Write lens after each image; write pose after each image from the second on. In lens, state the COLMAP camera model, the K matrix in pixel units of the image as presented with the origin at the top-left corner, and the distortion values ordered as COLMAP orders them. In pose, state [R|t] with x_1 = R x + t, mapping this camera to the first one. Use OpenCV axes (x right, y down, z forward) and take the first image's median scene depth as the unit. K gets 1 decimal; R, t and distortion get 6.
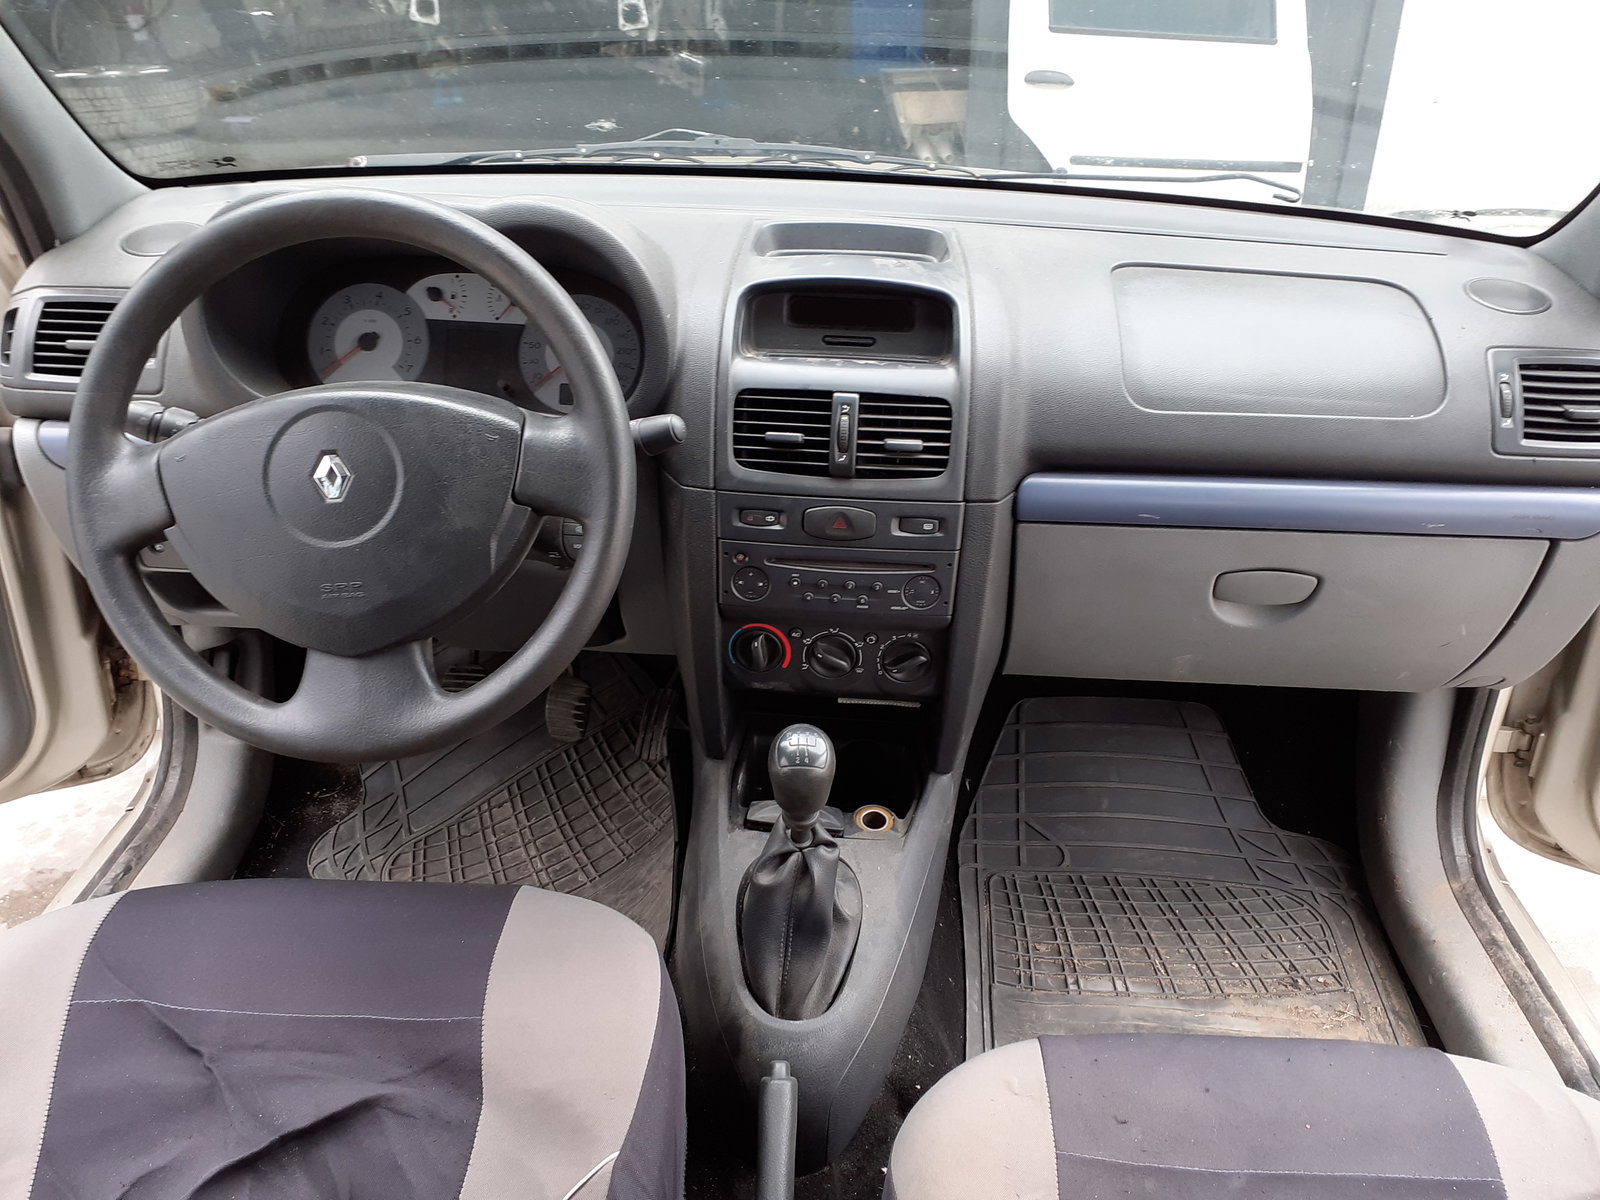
lens RADIAL K [[1304.7, 0, 800.8], [0, 1304.7, 679.2], [0, 0, 1]] dist [0.030313, -0.043605]
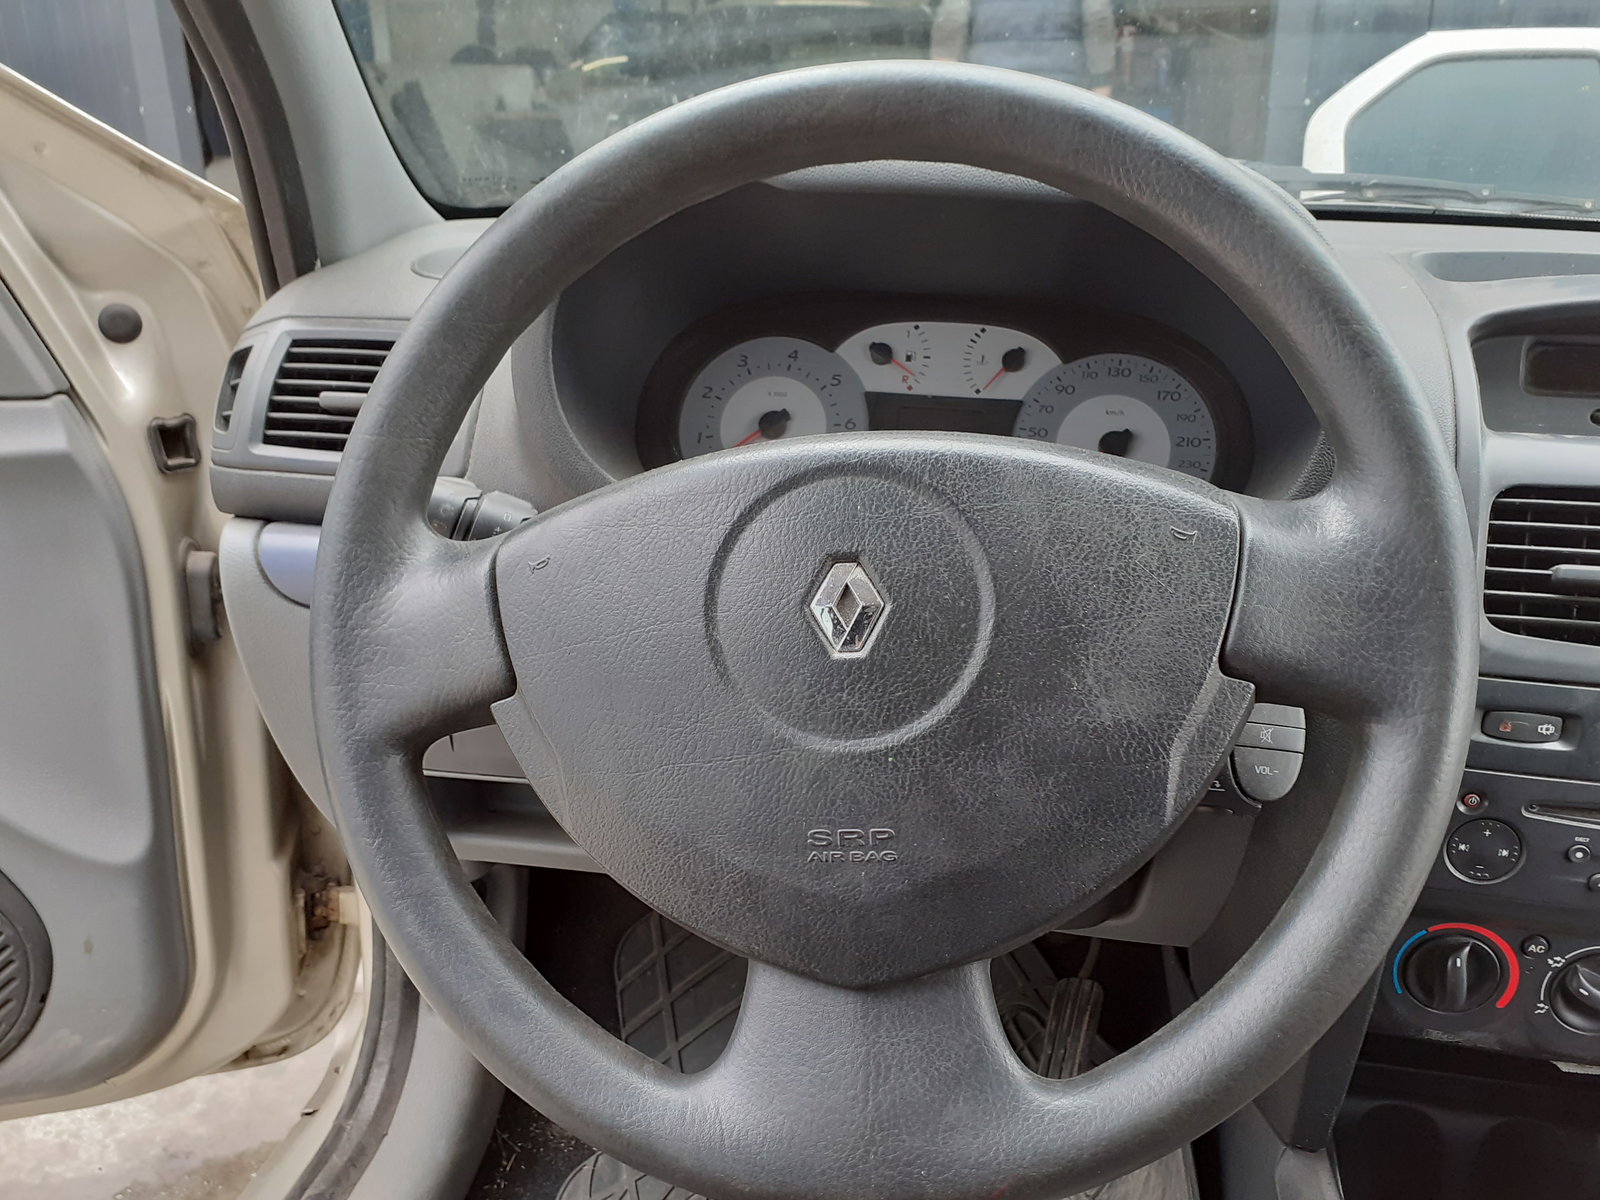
lens RADIAL K [[1304.7, 0, 800.8], [0, 1304.7, 679.2], [0, 0, 1]] dist [0.030313, -0.043605]
pose [[0.993756, 0.035513, -0.105774, -0.268564], [-0.051948, 0.986242, -0.156933, -0.043706], [0.098746, 0.161448, 0.981929, 0.444646]]
